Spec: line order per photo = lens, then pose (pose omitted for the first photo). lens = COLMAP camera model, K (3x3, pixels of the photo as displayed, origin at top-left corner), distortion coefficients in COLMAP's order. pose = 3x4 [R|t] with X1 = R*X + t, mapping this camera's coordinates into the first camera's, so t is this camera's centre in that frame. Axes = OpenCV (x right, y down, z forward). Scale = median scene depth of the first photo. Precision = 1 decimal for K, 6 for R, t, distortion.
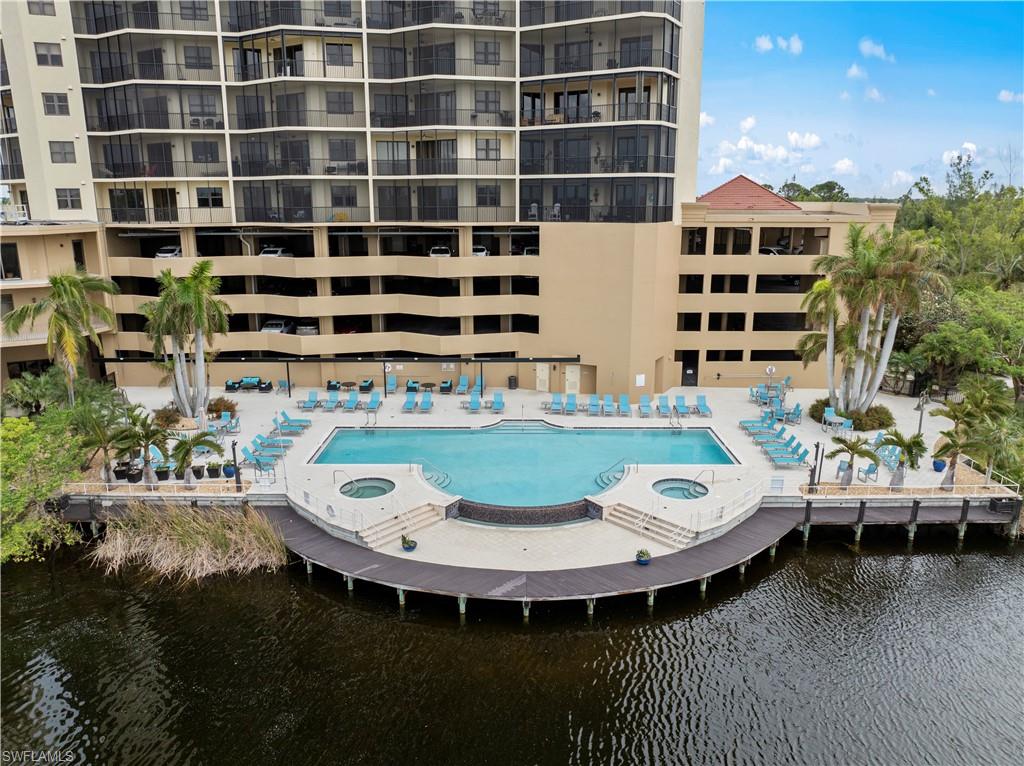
lens RADIAL K [[717.9, 0, 512.0], [0, 717.9, 383.0], [0, 0, 1]] dist [-0.041401, 0.006878]
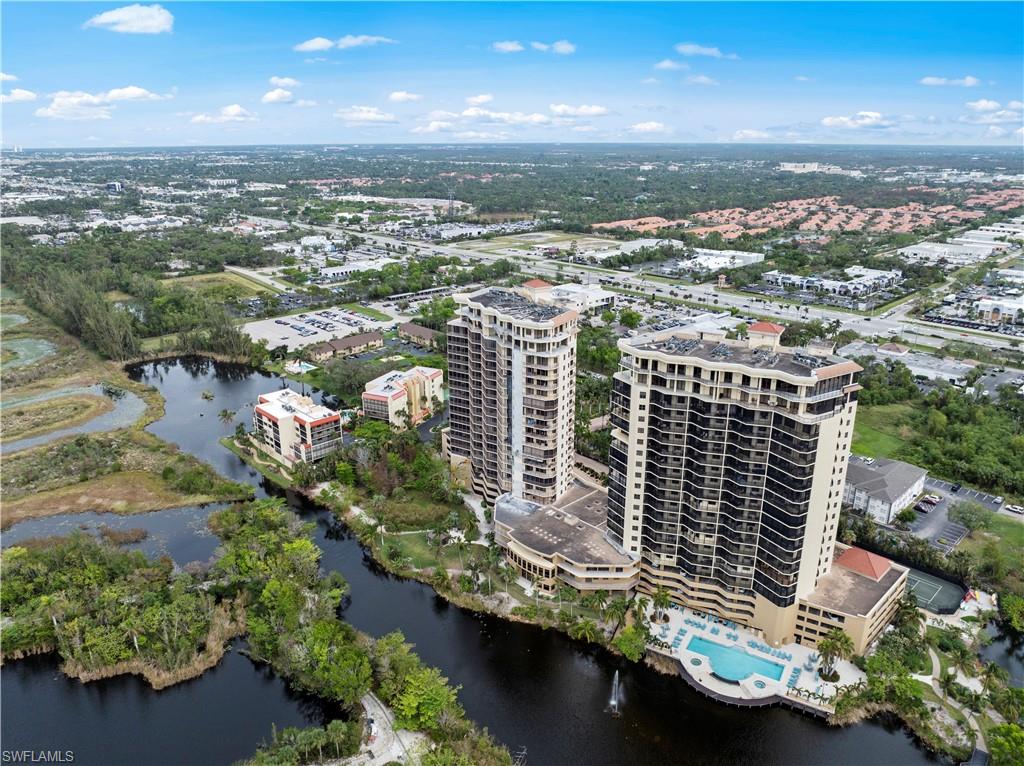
lens RADIAL K [[712.1, 0, 498.0], [0, 712.1, 380.5], [0, 0, 1]] dist [-0.042406, -0.001185]
pose [[0.854195, 0.159778, -0.494795, 0.508992], [-0.122600, 0.986675, 0.106964, -1.483470], [0.505293, -0.030706, 0.862402, -2.676521]]
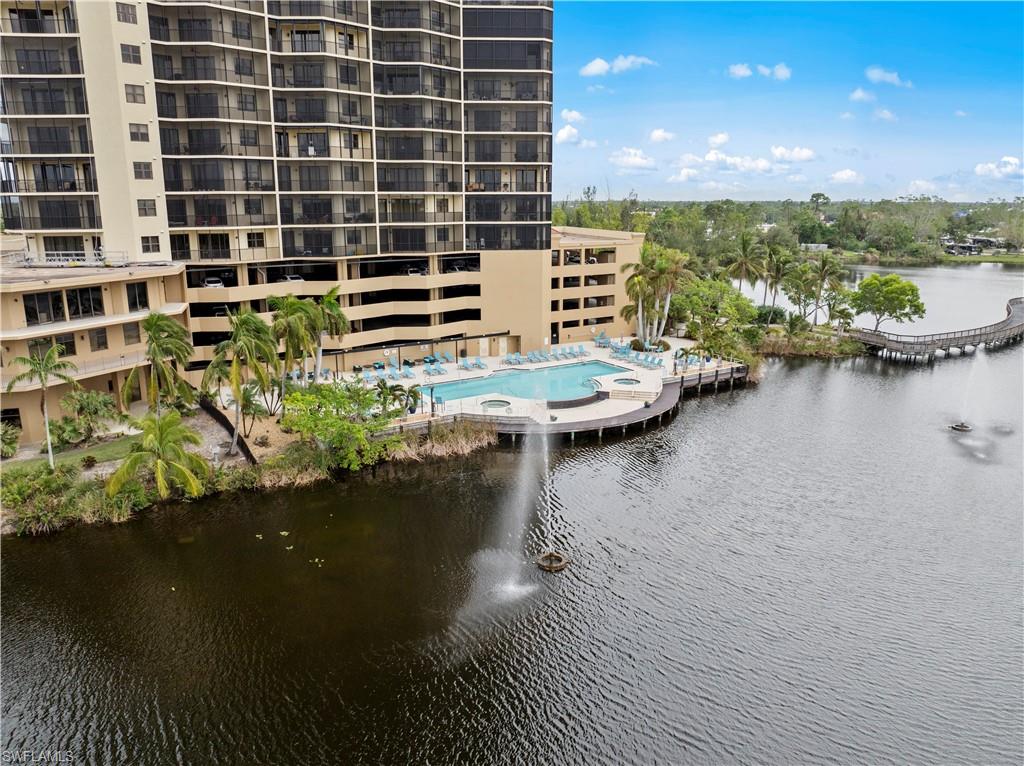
lens RADIAL K [[715.0, 0, 512.0], [0, 715.0, 383.0], [0, 0, 1]] dist [-0.041595, -0.003060]
pose [[0.842830, -0.130692, 0.522071, -0.768372], [0.131906, 0.990643, 0.035043, 0.024103], [-0.521766, 0.039329, 0.852182, -0.395316]]
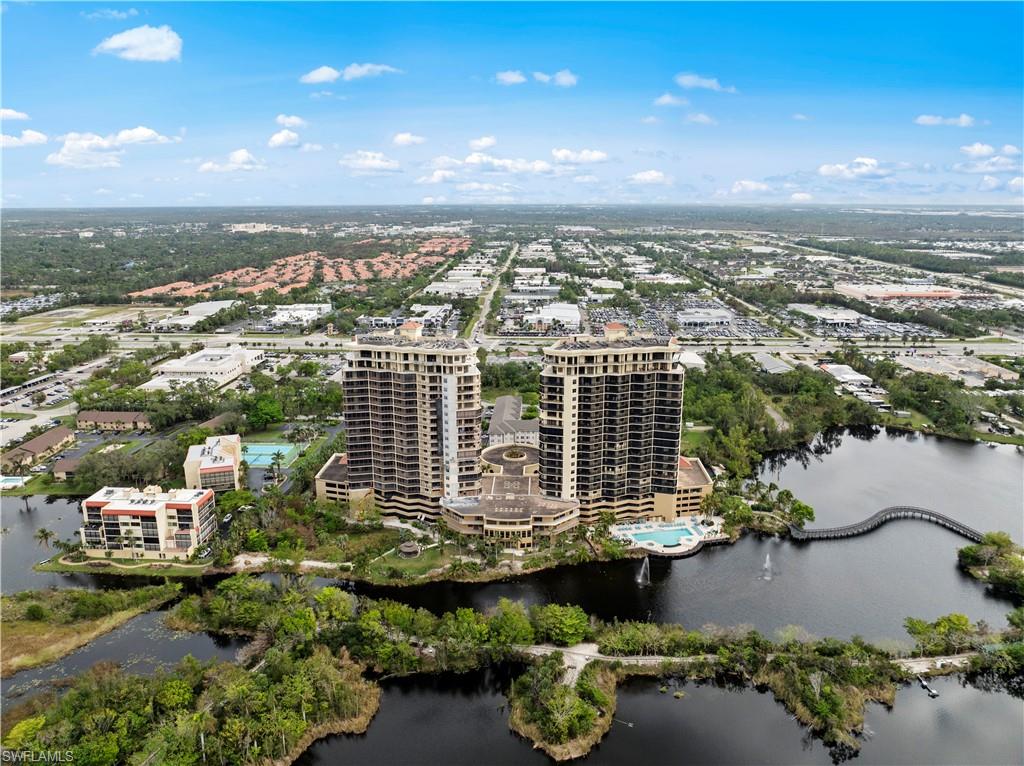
lens RADIAL K [[715.0, 0, 512.0], [0, 715.0, 383.0], [0, 0, 1]] dist [-0.041595, -0.003060]
pose [[0.975577, -0.059326, 0.211493, -2.154364], [0.059661, 0.998207, 0.004805, -1.160190], [-0.211399, 0.007930, 0.977368, -4.181516]]
